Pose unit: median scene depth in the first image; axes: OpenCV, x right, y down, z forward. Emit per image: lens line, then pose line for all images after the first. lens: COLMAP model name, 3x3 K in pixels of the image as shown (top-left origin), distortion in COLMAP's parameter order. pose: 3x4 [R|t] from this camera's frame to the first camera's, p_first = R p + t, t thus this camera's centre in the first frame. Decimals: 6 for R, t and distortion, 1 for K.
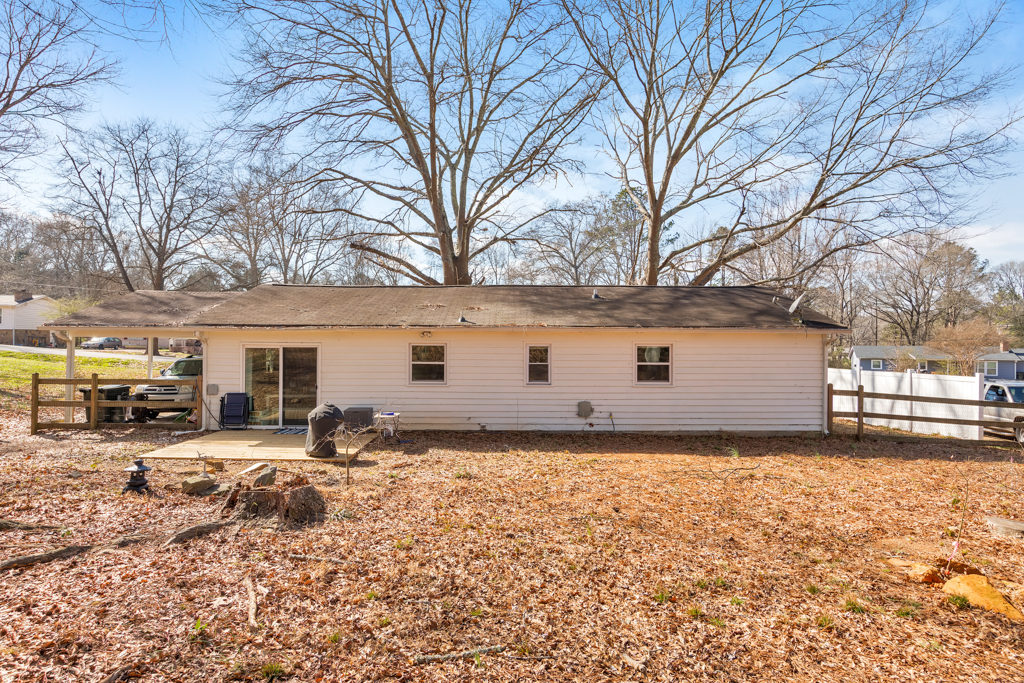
lens RADIAL K [[555.0, 0, 509.3], [0, 555.0, 346.3], [0, 0, 1]] dist [0.006718, 0.000491]
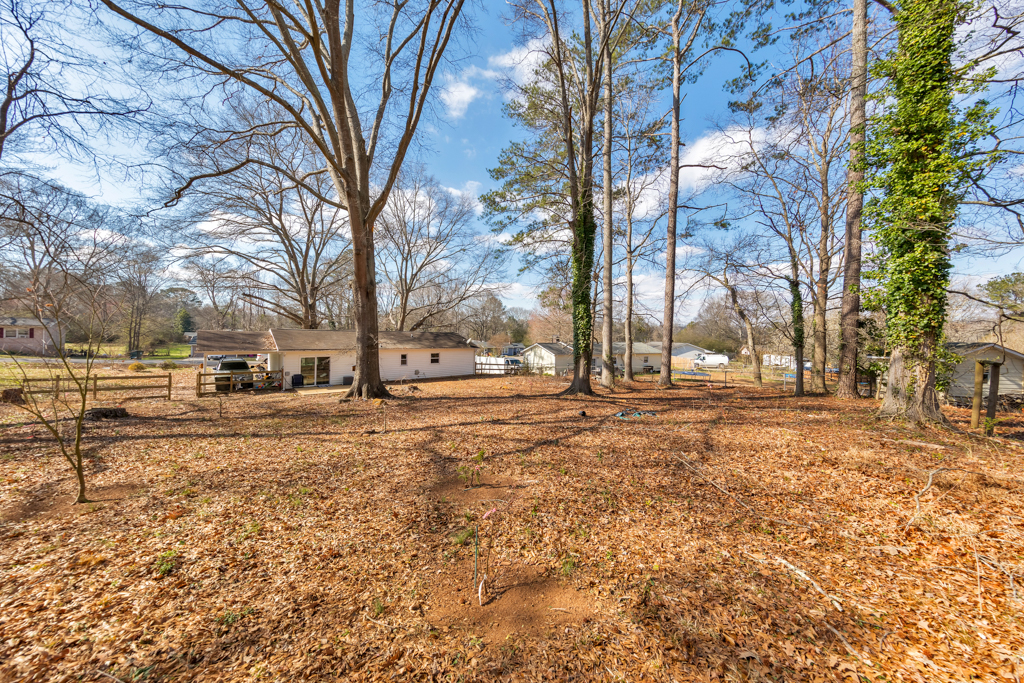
lens RADIAL K [[329.3, 0, 510.9], [0, 329.3, 341.2], [0, 0, 1]] dist [0.007612, -0.000310]
pose [[0.747773, -0.001340, 0.663953, -0.780132], [-0.010555, 0.999848, 0.013906, -0.112124], [-0.663871, -0.017407, 0.747645, -0.902784]]
